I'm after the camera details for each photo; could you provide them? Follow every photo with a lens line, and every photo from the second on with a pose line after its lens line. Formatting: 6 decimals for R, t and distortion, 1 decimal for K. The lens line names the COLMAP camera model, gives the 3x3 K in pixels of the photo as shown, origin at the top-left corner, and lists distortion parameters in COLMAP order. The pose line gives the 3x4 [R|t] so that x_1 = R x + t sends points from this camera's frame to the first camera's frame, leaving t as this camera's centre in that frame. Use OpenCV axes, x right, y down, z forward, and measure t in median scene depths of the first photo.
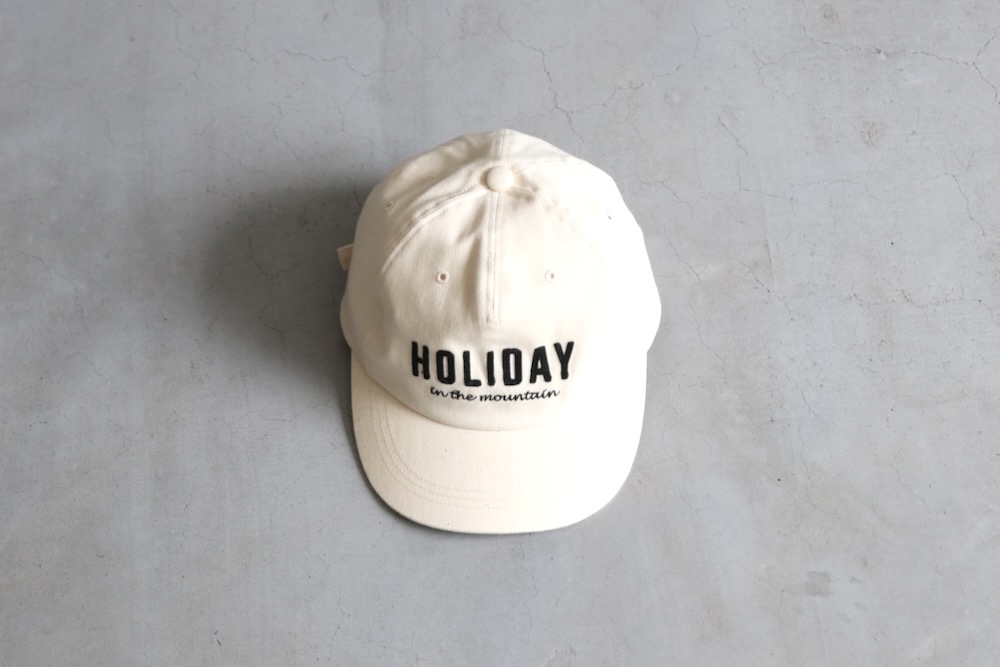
lens RADIAL K [[1987.5, 0, 500.0], [0, 1987.5, 333.5], [0, 0, 1]] dist [0.009988, 0.040099]
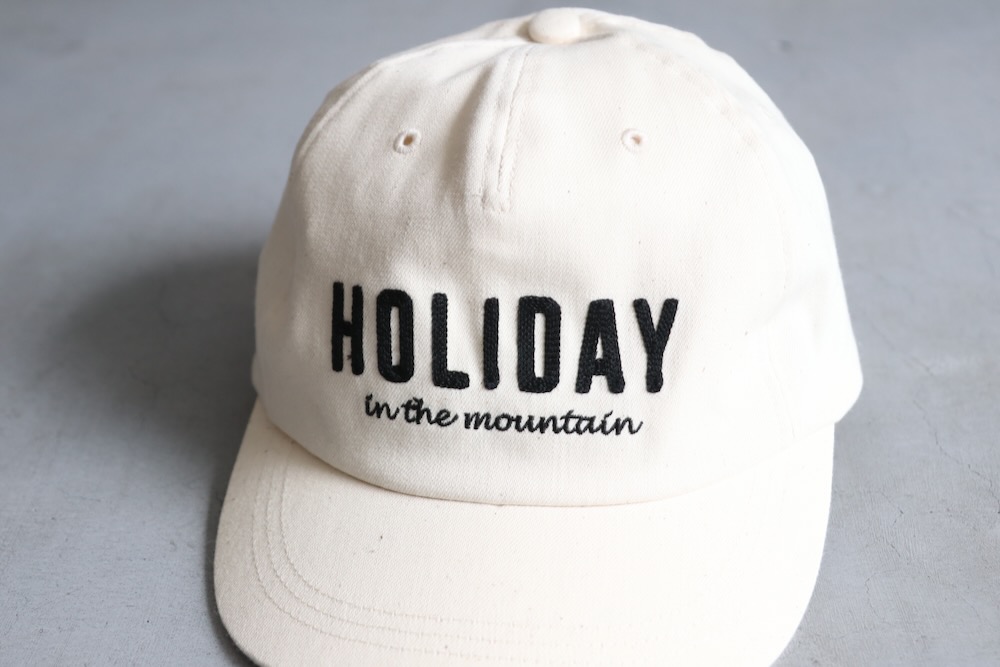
lens RADIAL K [[1355.3, 0, 496.5], [0, 1355.3, 385.0], [0, 0, 1]] dist [-0.064792, -0.015279]
pose [[0.985558, 0.055962, -0.159822, 0.046352], [-0.118558, 0.901932, -0.415287, 0.153601], [0.120908, 0.428238, 0.895541, 0.718844]]
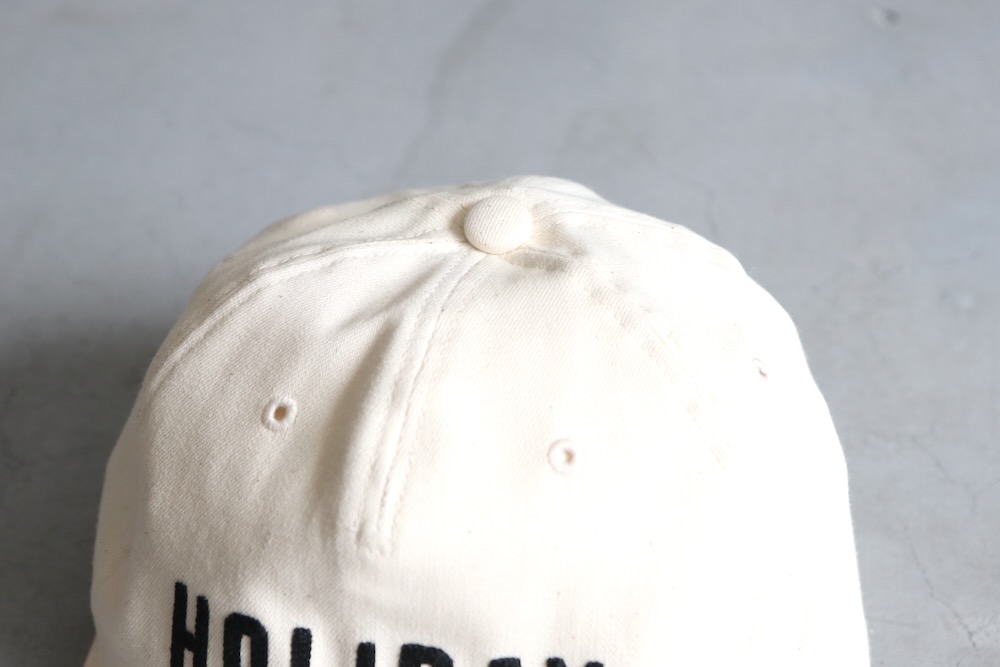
lens RADIAL K [[1759.9, 0, 500.0], [0, 1759.9, 333.5], [0, 0, 1]] dist [0.048800, -0.118125]
pose [[0.971303, 0.152656, -0.182392, 0.067011], [-0.202676, 0.932542, -0.298812, 0.046504], [0.124473, 0.327203, 0.936720, 0.676104]]
